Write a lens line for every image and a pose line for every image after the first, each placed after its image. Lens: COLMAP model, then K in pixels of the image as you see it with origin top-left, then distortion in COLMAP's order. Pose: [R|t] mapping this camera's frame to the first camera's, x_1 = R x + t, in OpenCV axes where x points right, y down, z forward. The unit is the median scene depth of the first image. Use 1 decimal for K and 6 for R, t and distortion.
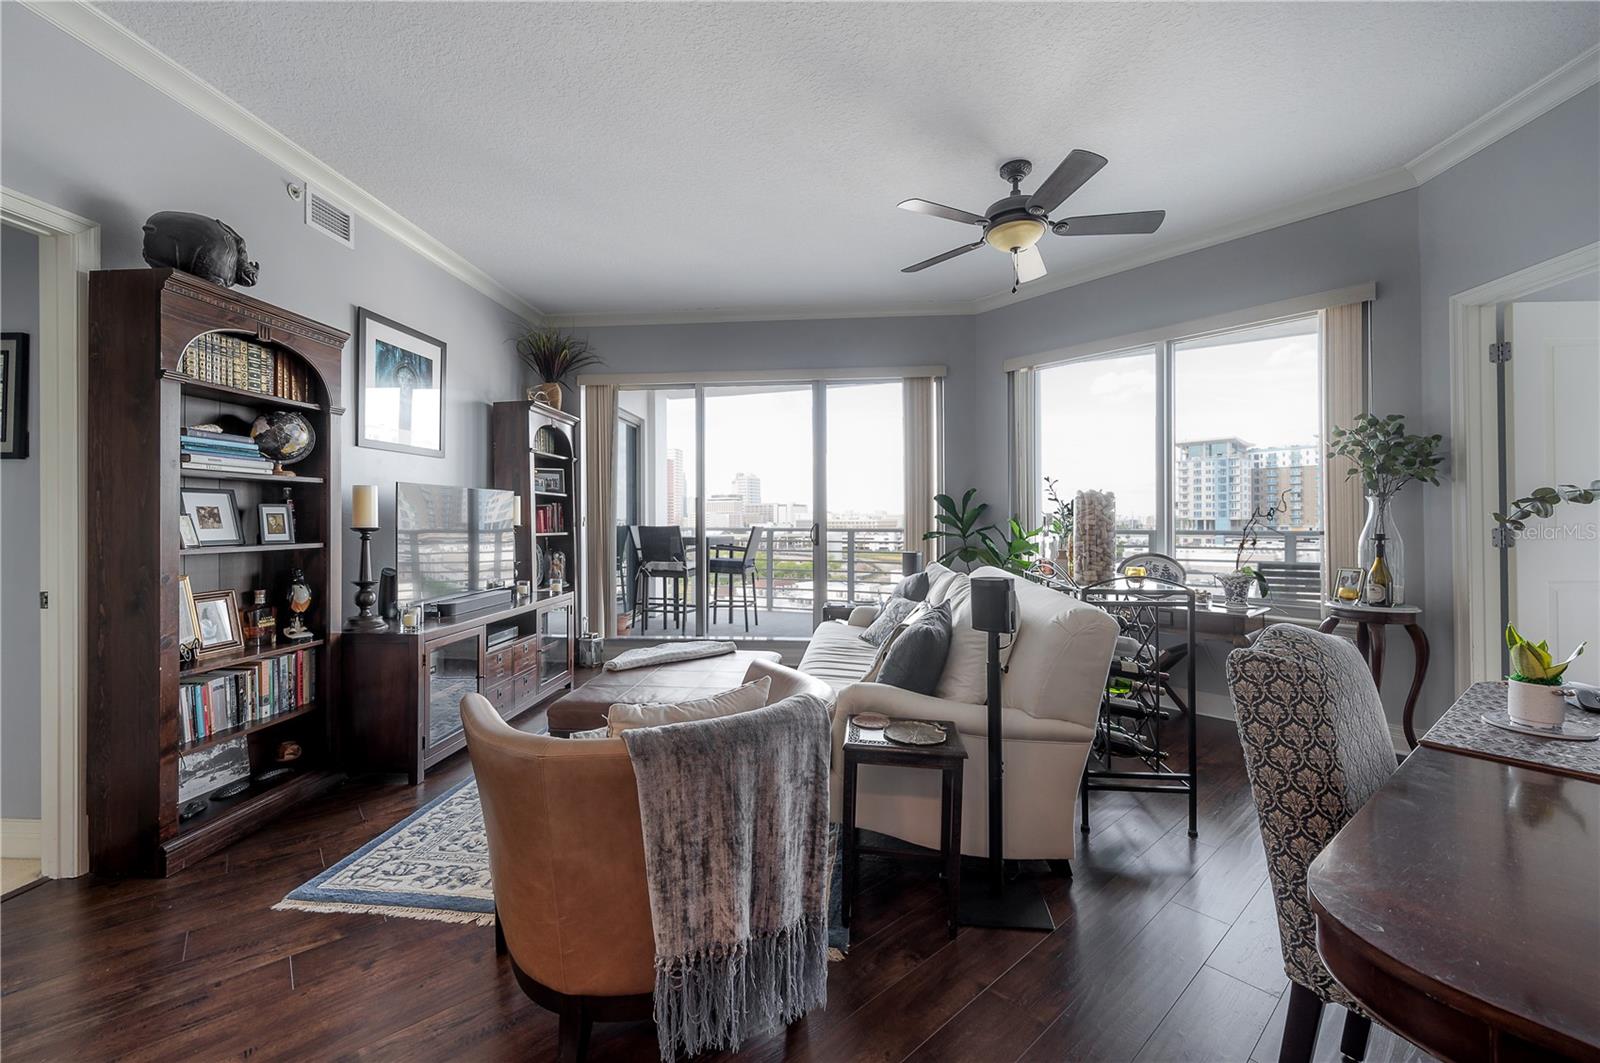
lens RADIAL K [[632.4, 0, 802.5], [0, 632.4, 520.5], [0, 0, 1]] dist [-0.001512, 0.000223]
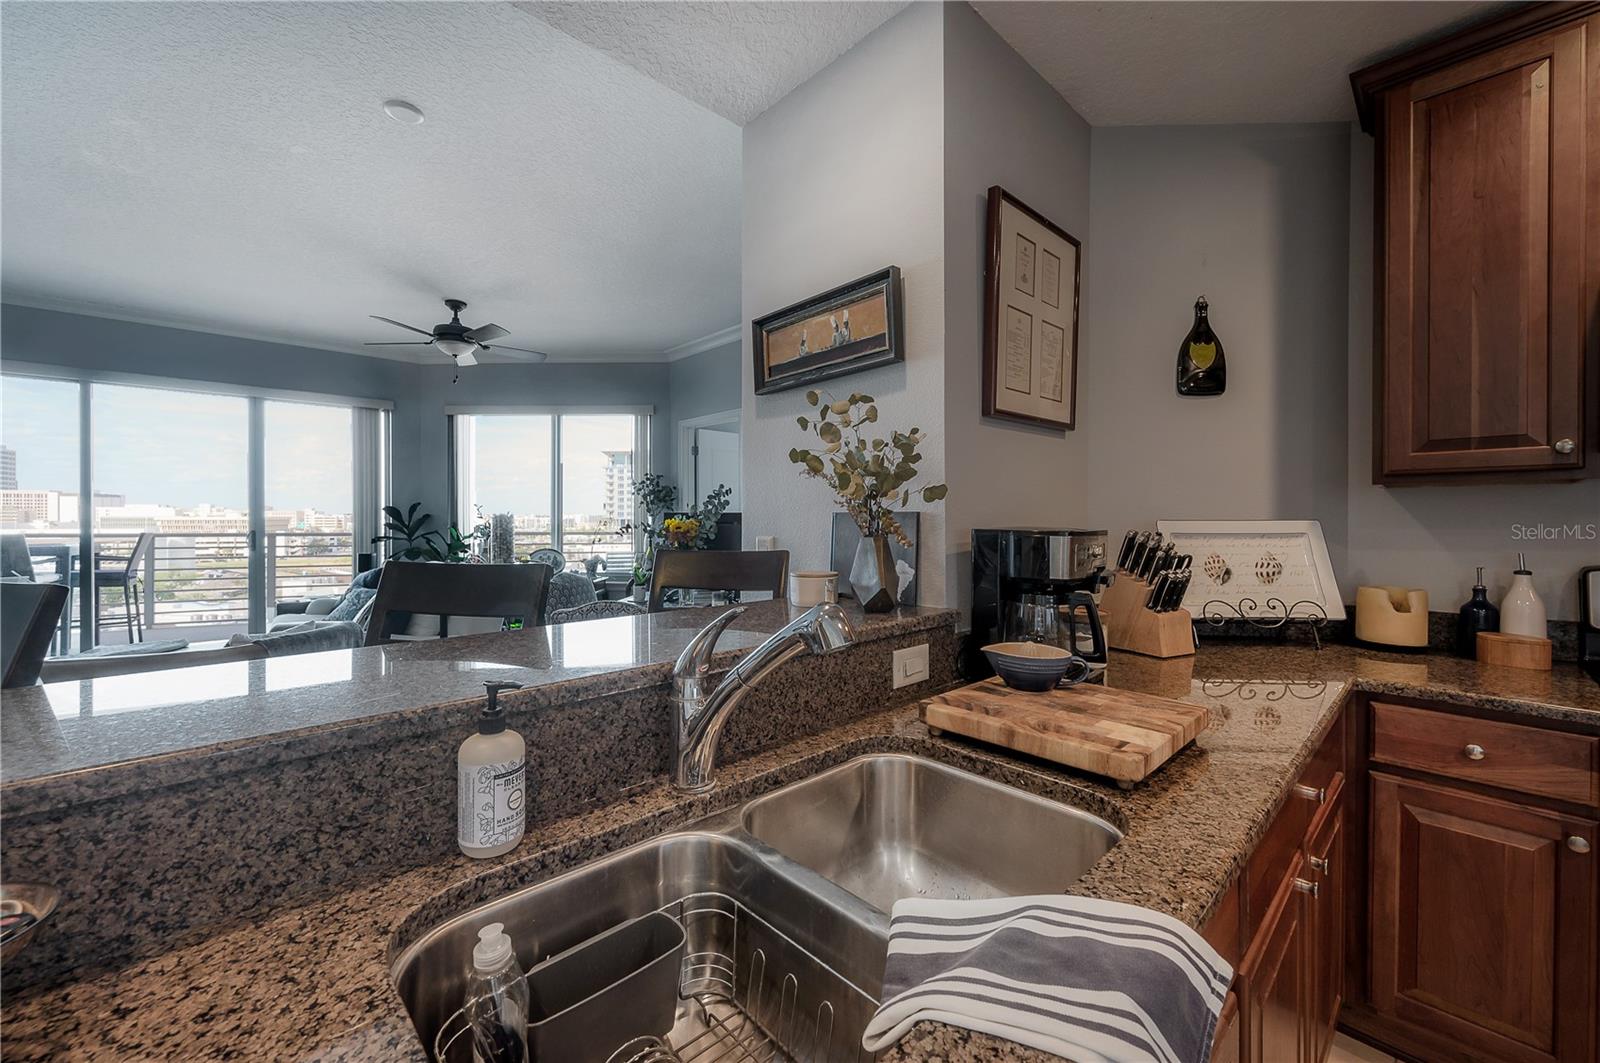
lens RADIAL K [[632.4, 0, 790.0], [0, 632.4, 520.1], [0, 0, 1]] dist [-0.001512, 0.000223]
pose [[0.682664, 0.002957, 0.730726, -0.149902], [-0.003492, 0.999994, -0.000785, -0.016044], [-0.730724, -0.002016, 0.682670, -0.420107]]
